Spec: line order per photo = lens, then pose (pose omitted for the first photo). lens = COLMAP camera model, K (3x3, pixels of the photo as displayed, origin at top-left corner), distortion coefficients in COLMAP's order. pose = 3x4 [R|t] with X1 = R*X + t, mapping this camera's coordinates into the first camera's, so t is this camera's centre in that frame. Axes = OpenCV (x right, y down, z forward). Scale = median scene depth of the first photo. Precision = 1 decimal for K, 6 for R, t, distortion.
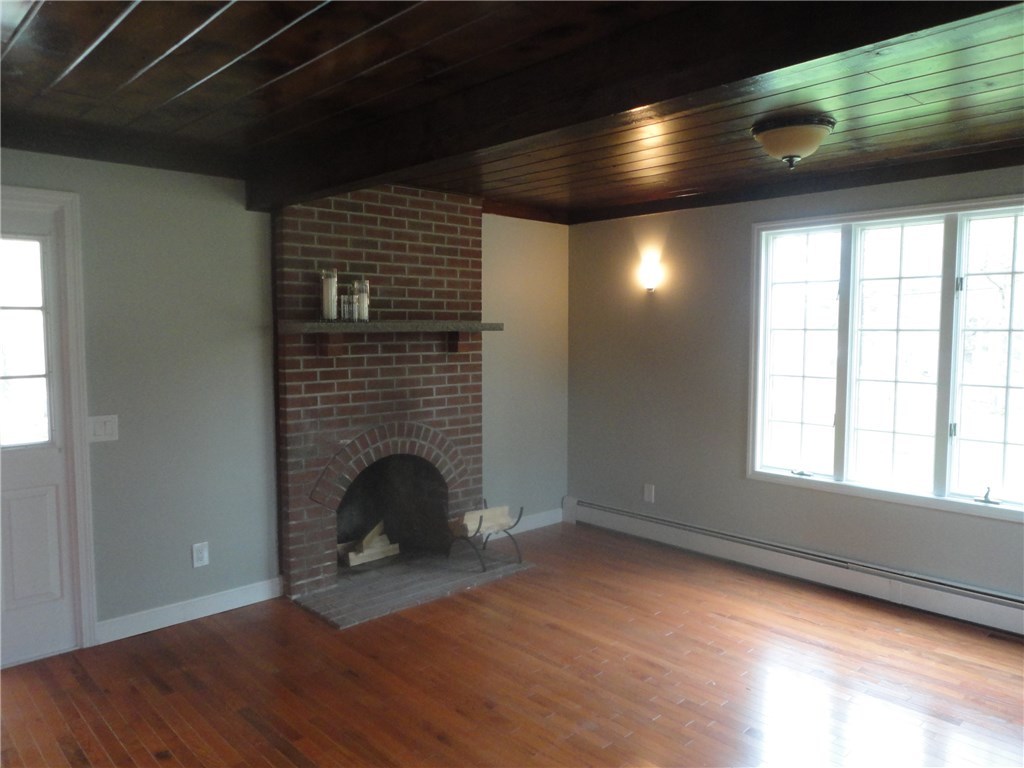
lens RADIAL K [[737.0, 0, 510.8], [0, 737.0, 385.5], [0, 0, 1]] dist [-0.012751, 0.004476]
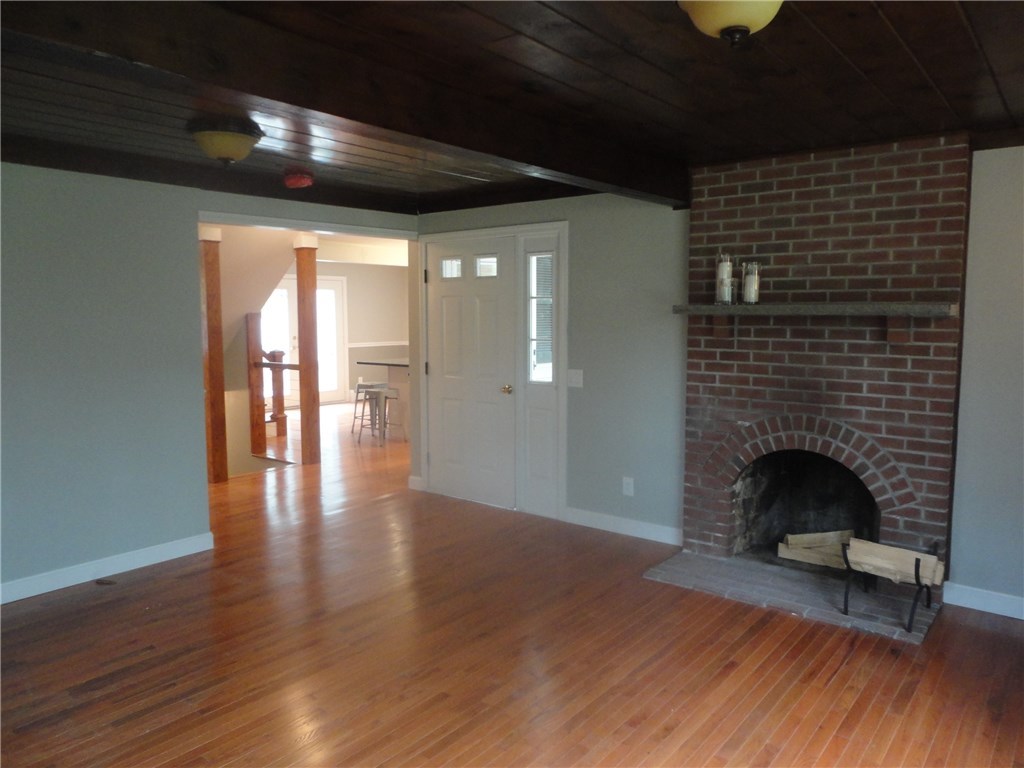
lens RADIAL K [[737.0, 0, 512.1], [0, 737.0, 384.6], [0, 0, 1]] dist [-0.012751, 0.004476]
pose [[0.149351, 0.100898, -0.983623, 0.688932], [-0.079904, 0.992758, 0.089703, -0.040338], [0.985550, 0.065199, 0.156332, 0.507970]]
